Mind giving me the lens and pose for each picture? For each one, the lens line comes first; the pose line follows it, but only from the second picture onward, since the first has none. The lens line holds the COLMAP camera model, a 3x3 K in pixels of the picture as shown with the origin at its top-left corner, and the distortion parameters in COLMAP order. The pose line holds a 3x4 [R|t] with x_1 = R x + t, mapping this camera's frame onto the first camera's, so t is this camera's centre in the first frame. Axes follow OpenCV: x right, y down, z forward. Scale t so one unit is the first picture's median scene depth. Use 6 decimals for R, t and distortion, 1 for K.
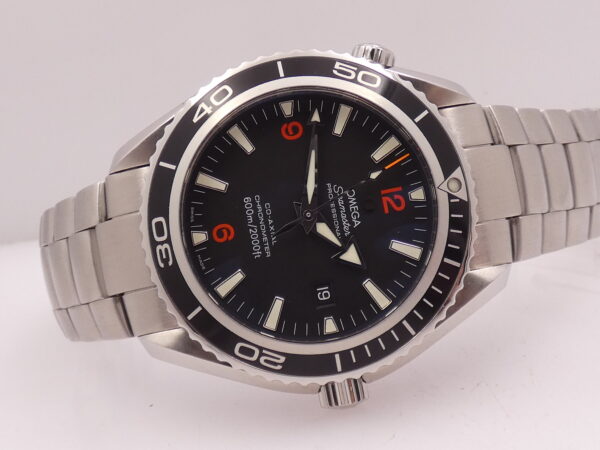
lens RADIAL K [[948.9, 0, 300.0], [0, 948.9, 225.0], [0, 0, 1]] dist [-0.014627, -0.027198]
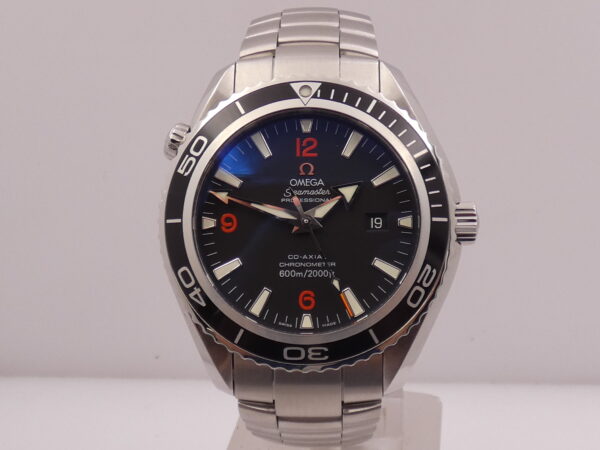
lens RADIAL K [[948.9, 0, 300.0], [0, 948.9, 225.0], [0, 0, 1]] dist [-0.014627, -0.027198]
pose [[0.190553, -0.976497, 0.100718, -0.109346], [0.980632, 0.194079, 0.026365, -0.046594], [-0.045292, 0.093743, 0.994566, -0.120152]]
